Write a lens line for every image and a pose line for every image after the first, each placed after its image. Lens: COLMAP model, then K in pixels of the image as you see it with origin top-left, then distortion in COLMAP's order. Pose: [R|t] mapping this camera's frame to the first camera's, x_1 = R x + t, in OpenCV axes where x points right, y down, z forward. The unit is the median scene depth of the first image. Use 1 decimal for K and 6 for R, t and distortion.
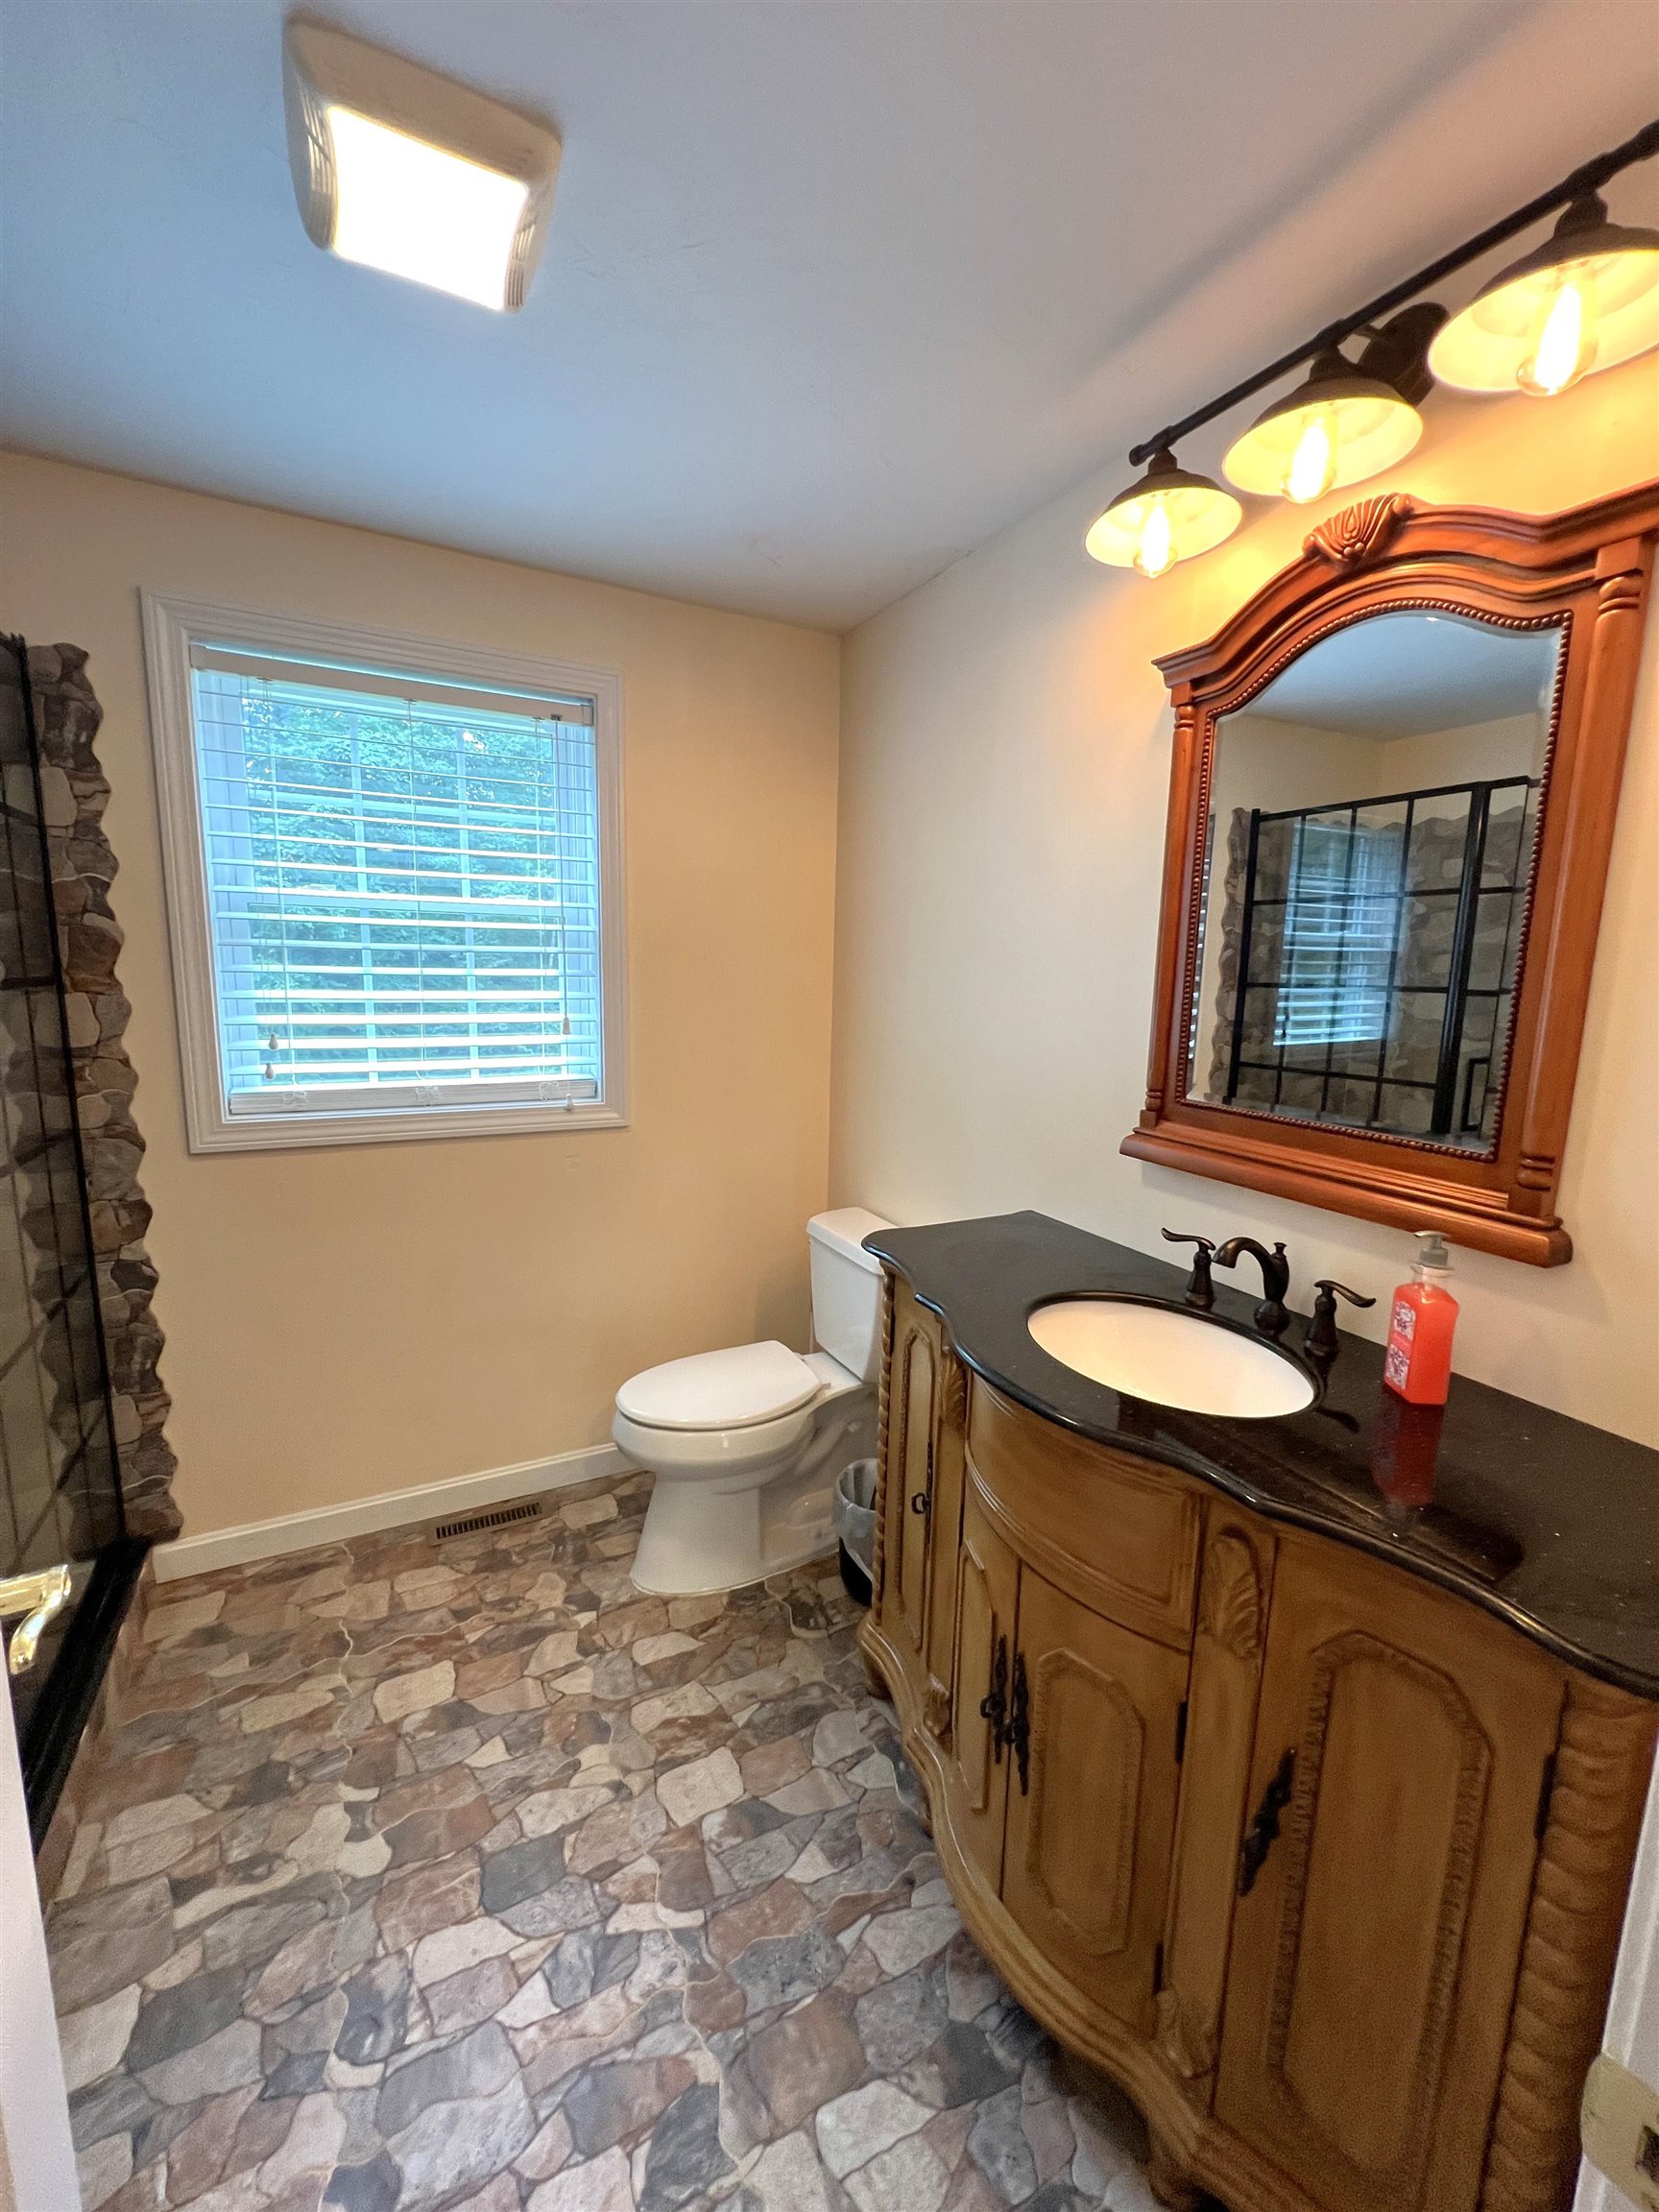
lens RADIAL K [[883.6, 0, 829.5], [0, 883.6, 1106.0], [0, 0, 1]] dist [-0.002144, 0.000821]
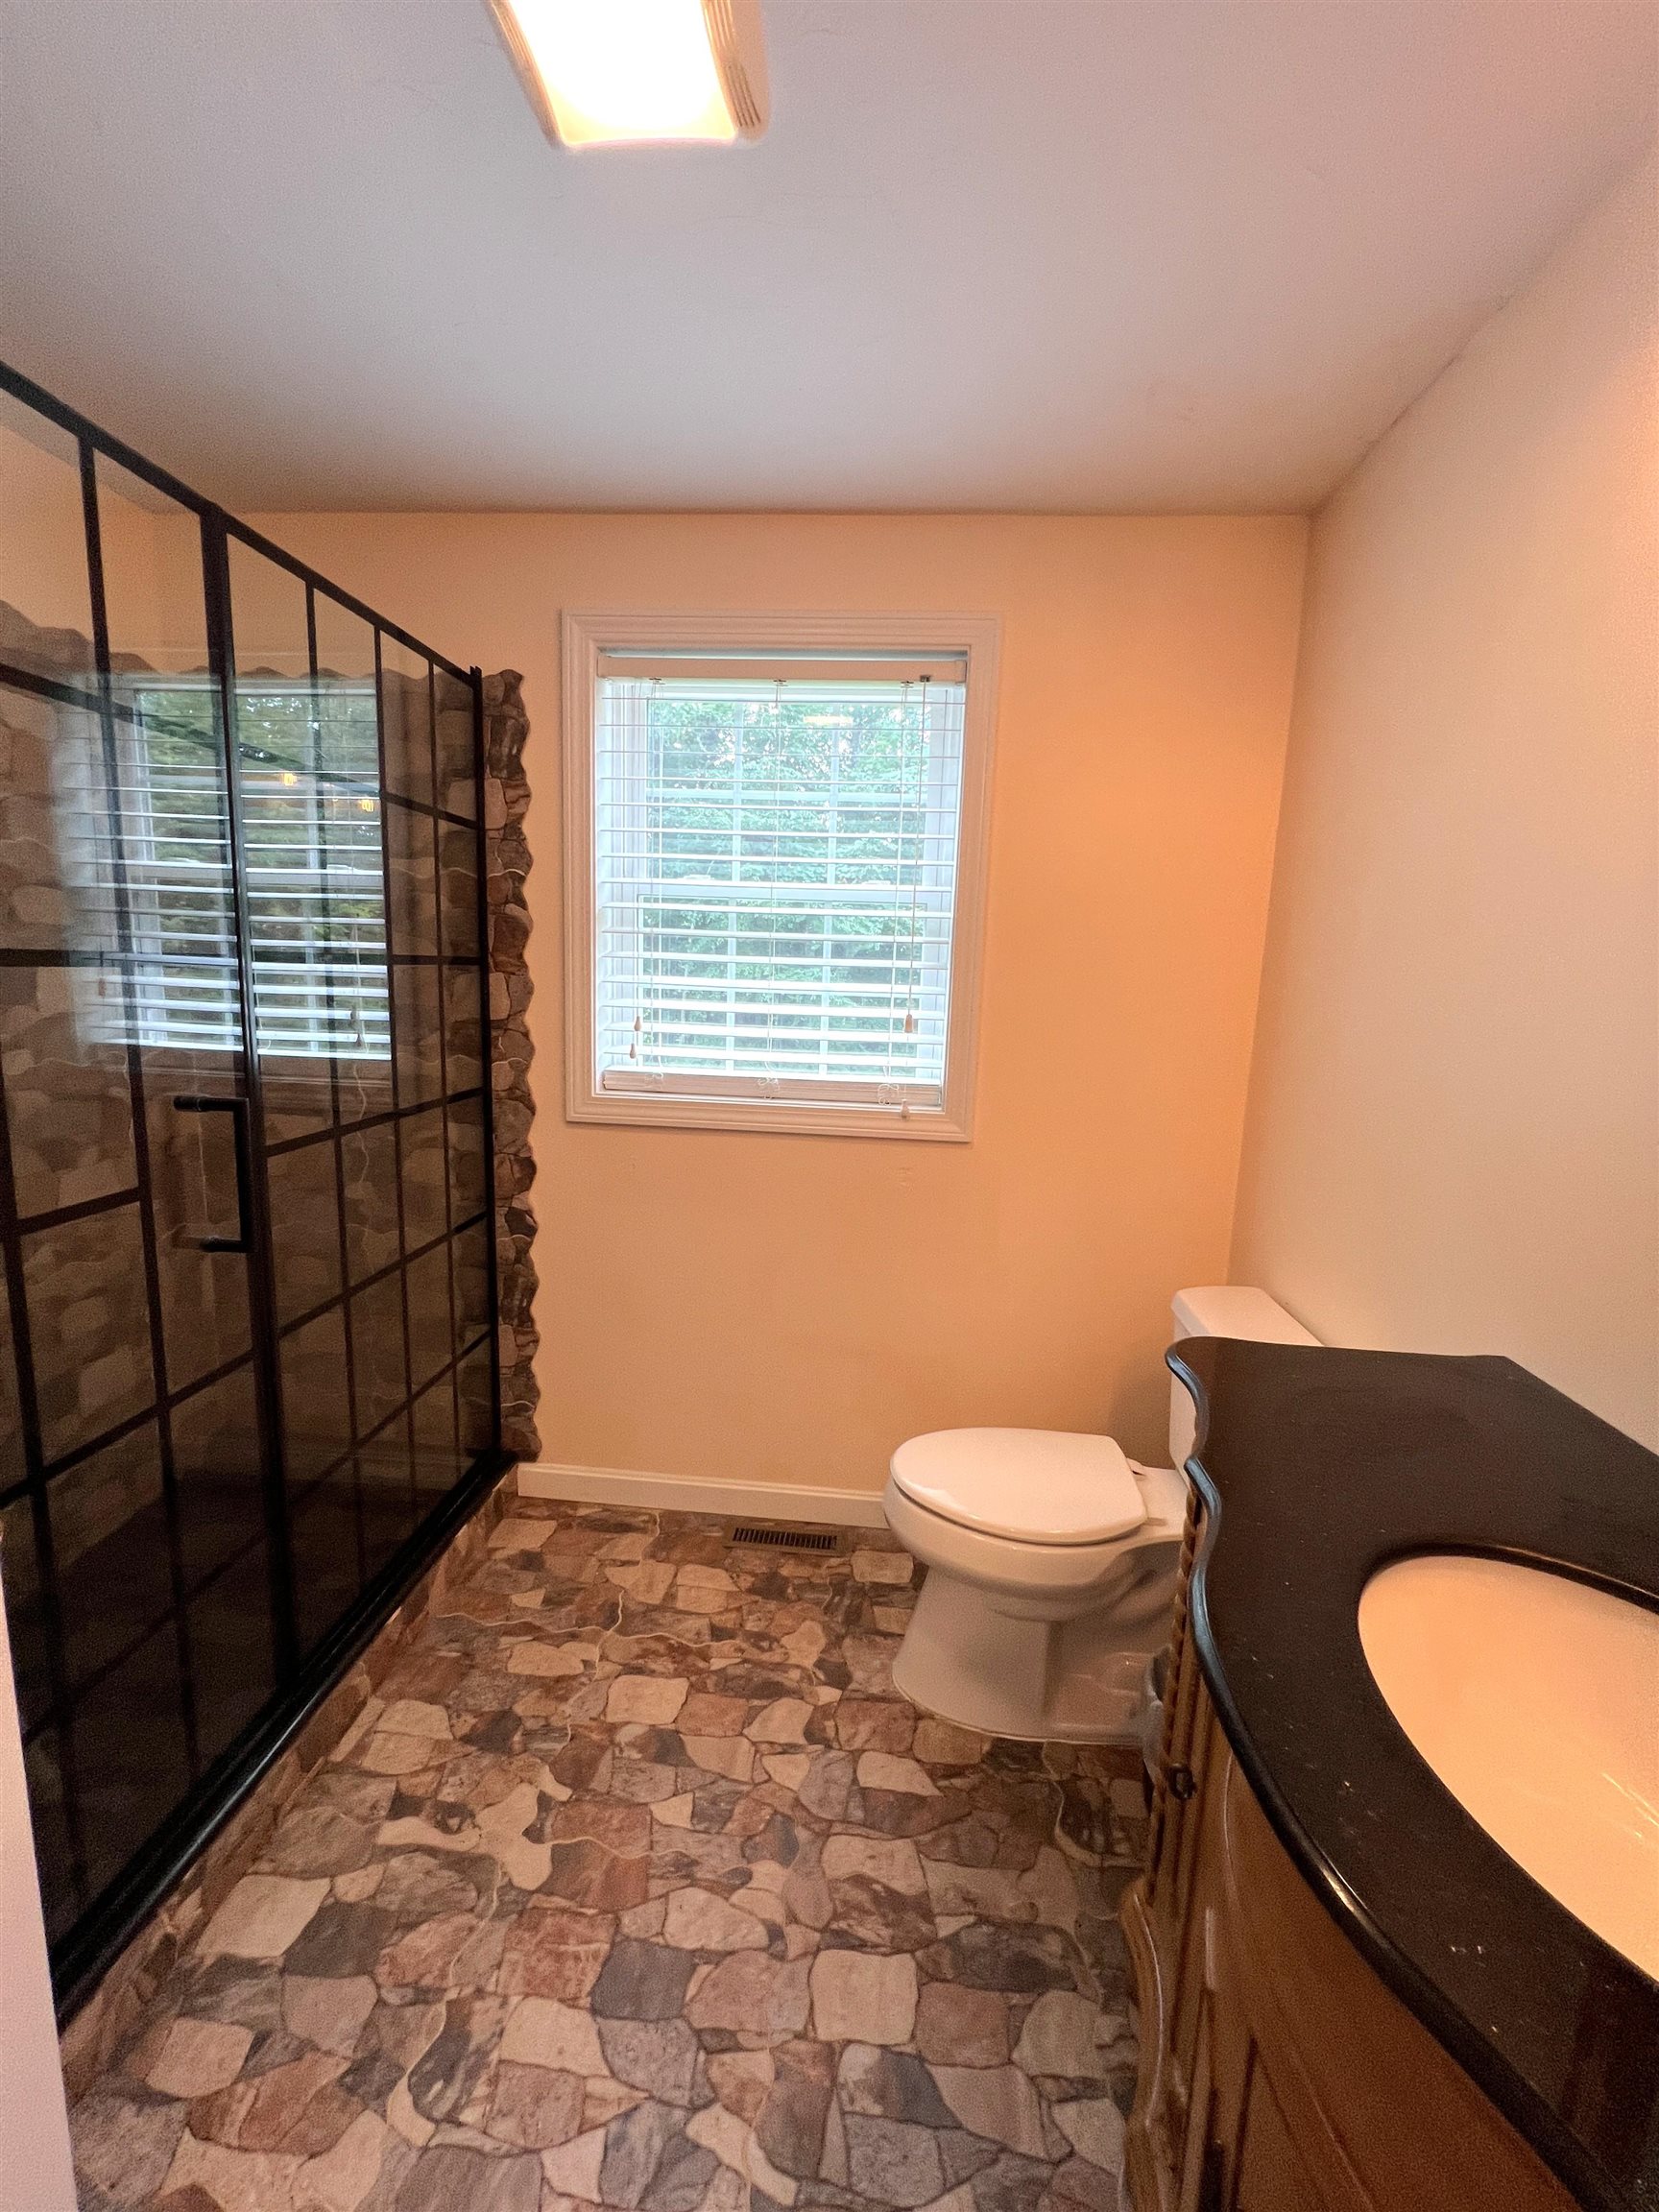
lens RADIAL K [[883.6, 0, 829.5], [0, 883.6, 1106.0], [0, 0, 1]] dist [-0.002144, 0.000821]
pose [[0.845761, 0.091752, -0.525614, 0.138887], [-0.101836, 0.994753, 0.009782, -0.009415], [0.523754, 0.045253, 0.850667, 0.243702]]
